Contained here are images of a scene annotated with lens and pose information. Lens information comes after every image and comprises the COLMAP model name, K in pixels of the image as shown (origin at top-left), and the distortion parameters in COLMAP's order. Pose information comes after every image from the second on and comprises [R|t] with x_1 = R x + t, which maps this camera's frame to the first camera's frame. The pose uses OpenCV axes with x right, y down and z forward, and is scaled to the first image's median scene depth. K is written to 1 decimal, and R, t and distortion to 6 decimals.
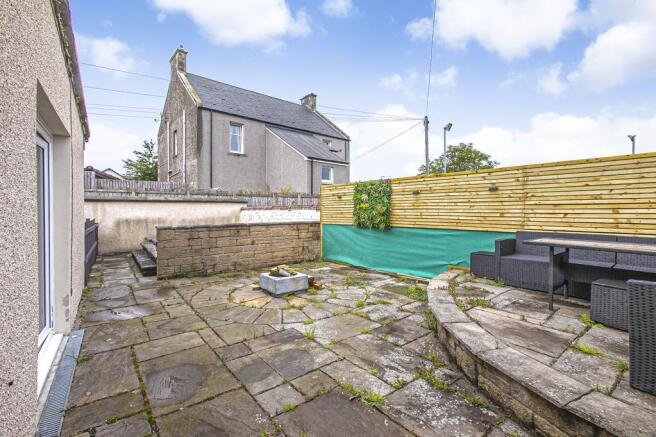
lens RADIAL K [[308.8, 0, 327.0], [0, 308.8, 216.3], [0, 0, 1]] dist [-0.013677, -0.000031]
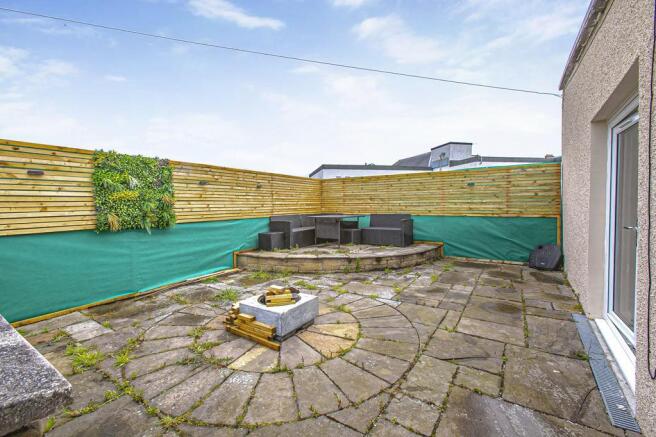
lens RADIAL K [[294.1, 0, 326.6], [0, 294.1, 214.7], [0, 0, 1]] dist [-0.004499, 0.000409]
pose [[-0.346450, -0.030783, 0.937563, -0.890015], [0.025378, 0.998788, 0.042171, -0.014131], [-0.937725, 0.038404, -0.345249, 1.327338]]
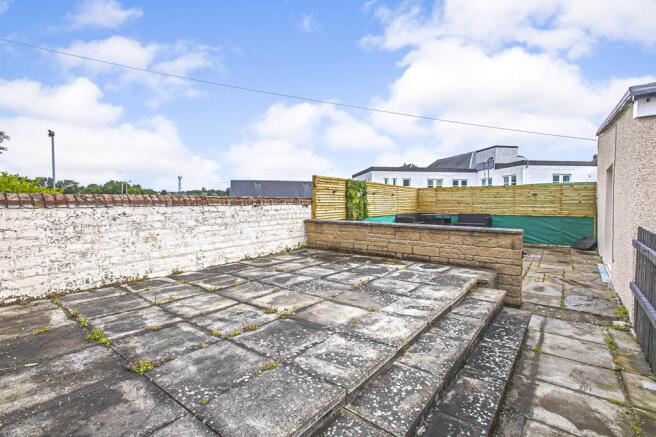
lens RADIAL K [[308.8, 0, 330.0], [0, 308.8, 213.8], [0, 0, 1]] dist [-0.013677, -0.000031]
pose [[-0.277710, -0.032882, 0.960102, -1.538188], [0.014092, 0.999167, 0.038296, -0.051015], [-0.960562, 0.024165, -0.277015, 2.246939]]
